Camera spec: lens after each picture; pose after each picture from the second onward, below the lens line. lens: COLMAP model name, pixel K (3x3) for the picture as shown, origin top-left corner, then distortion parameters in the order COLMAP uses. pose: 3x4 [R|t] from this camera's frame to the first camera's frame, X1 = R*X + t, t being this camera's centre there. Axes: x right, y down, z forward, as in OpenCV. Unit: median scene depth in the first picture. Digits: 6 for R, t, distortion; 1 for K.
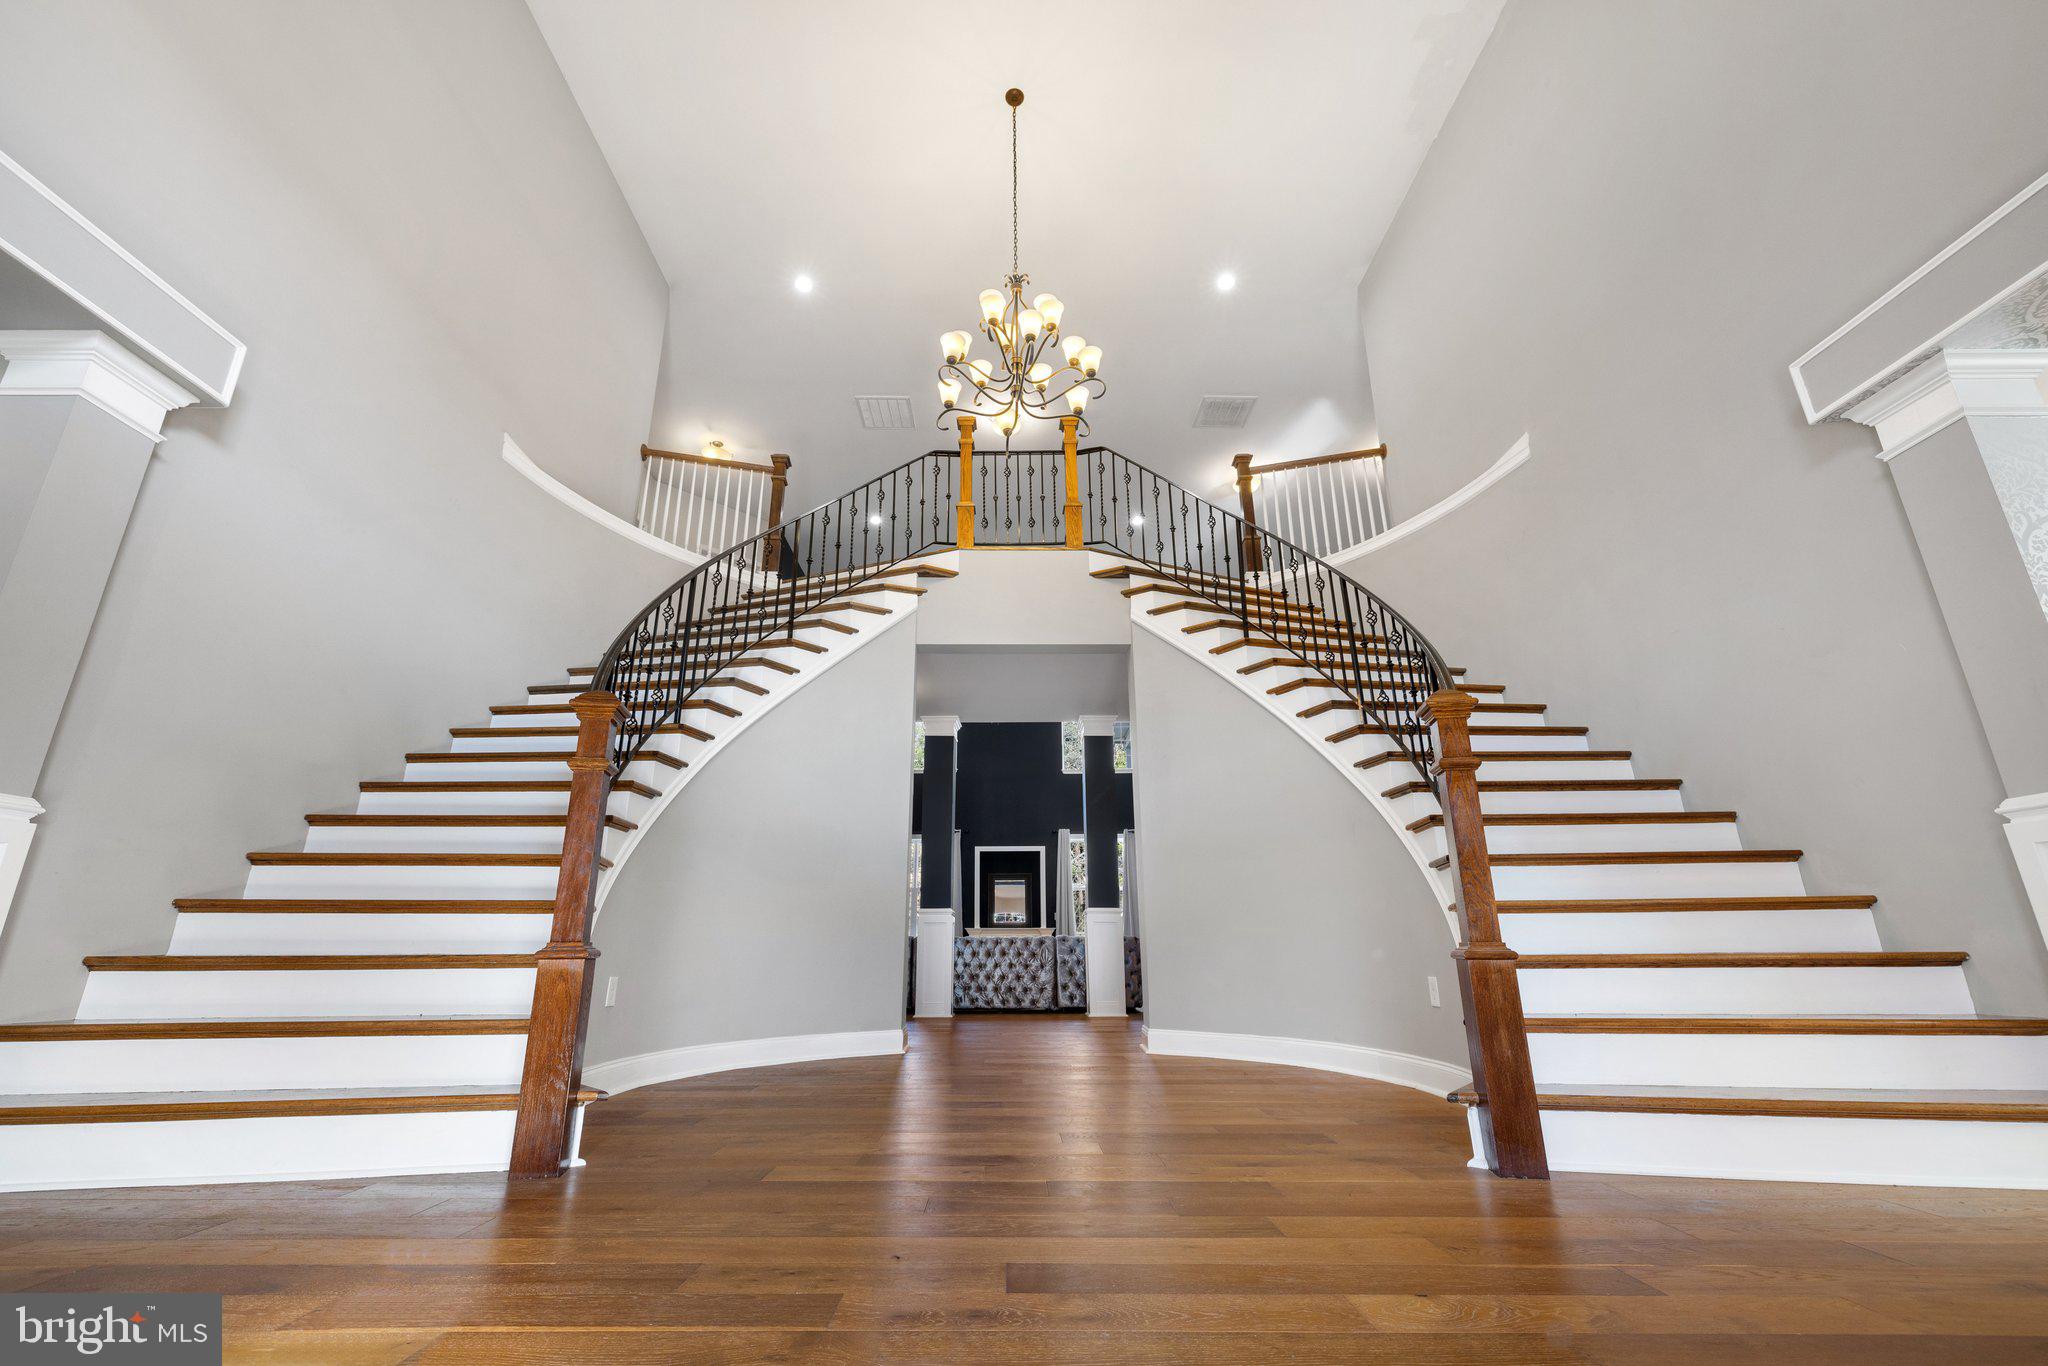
lens RADIAL K [[850.7, 0, 1217.0], [0, 850.7, 747.7], [0, 0, 1]] dist [0.002228, 0.000133]
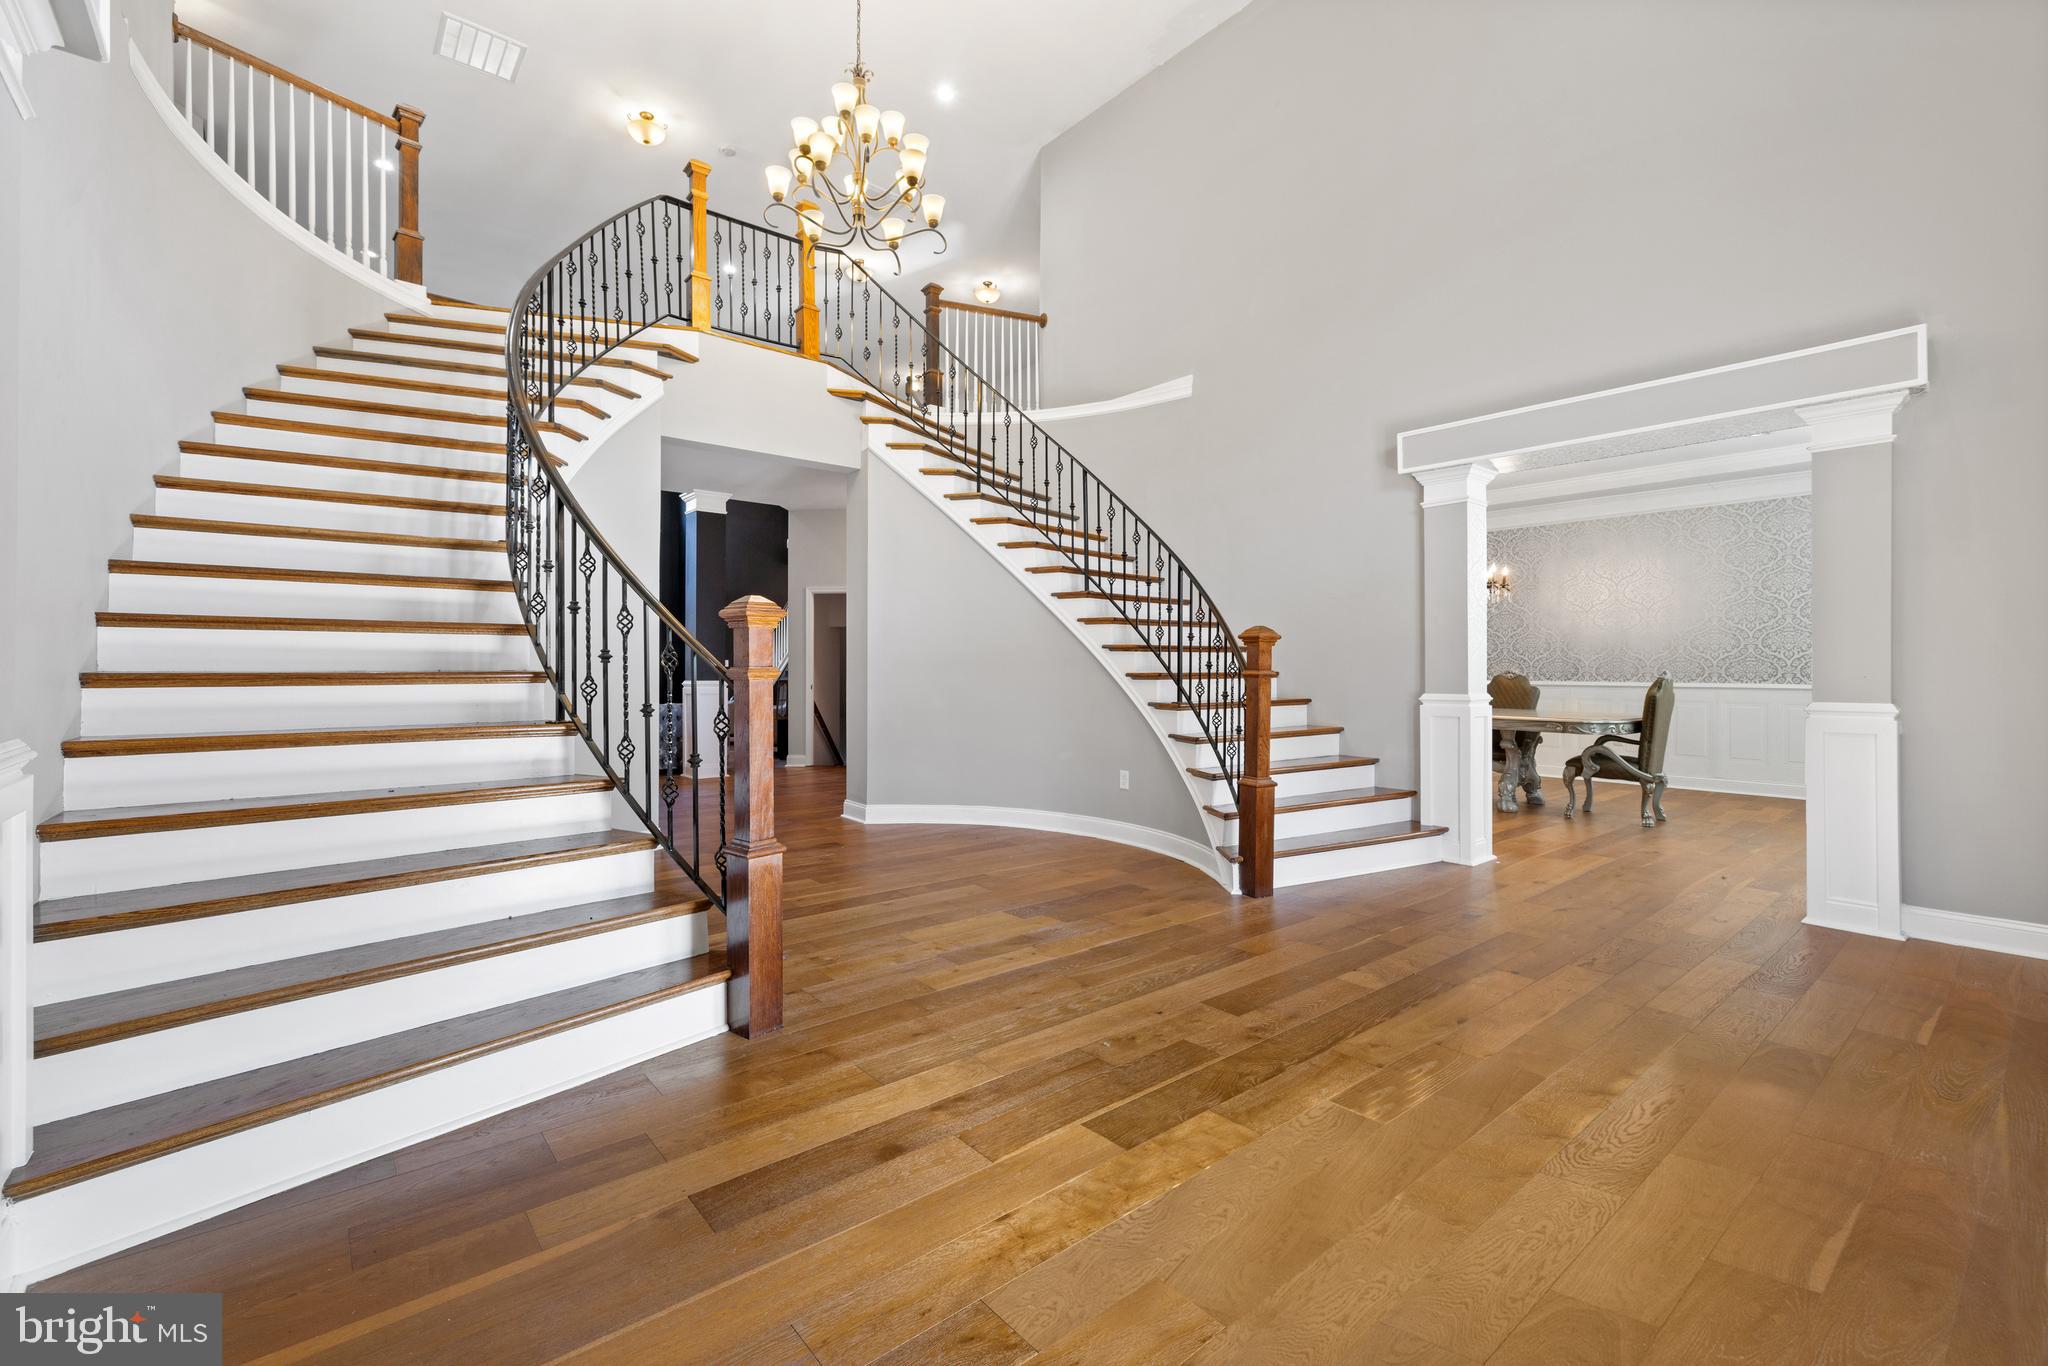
lens RADIAL K [[864.3, 0, 971.1], [0, 864.3, 668.6], [0, 0, 1]] dist [0.000815, 0.000162]
pose [[0.787469, 0.003582, 0.616344, -0.660384], [-0.166711, 0.963947, 0.207395, -0.130396], [-0.593380, -0.266069, 0.759676, 0.039684]]
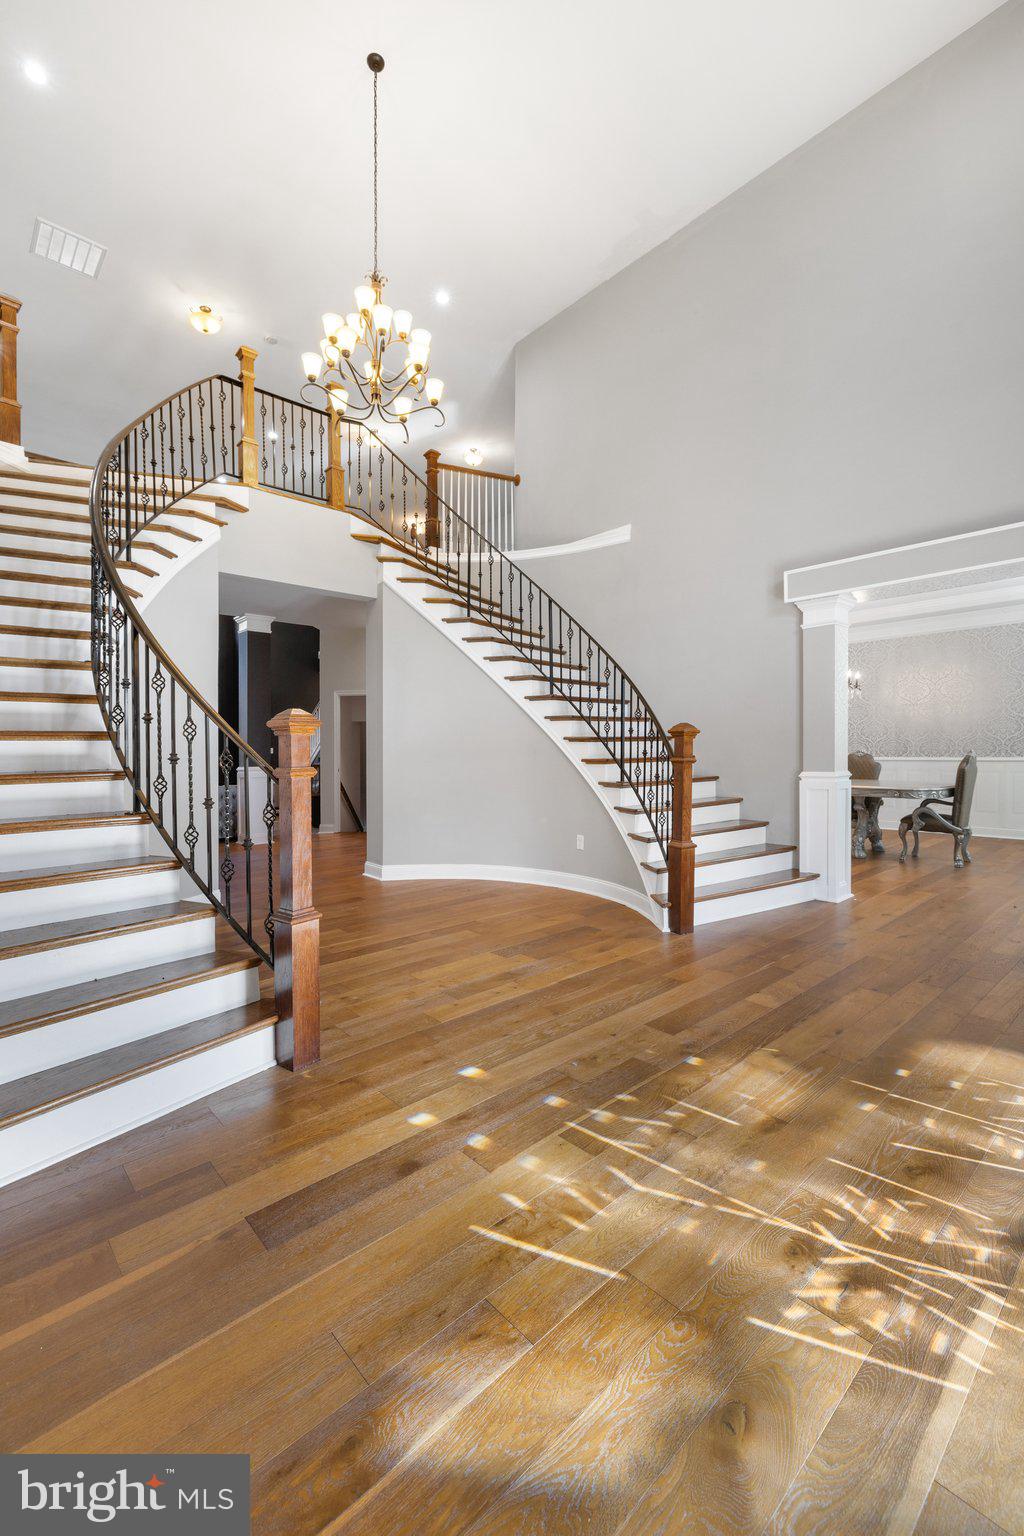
lens RADIAL K [[638.0, 0, 467.6], [0, 638.0, 754.3], [0, 0, 1]] dist [0.002228, 0.000133]
pose [[0.769878, -0.011112, 0.638094, -0.643641], [-0.179672, 0.955632, 0.233422, -0.148317], [-0.612377, -0.294354, 0.733724, 0.101485]]
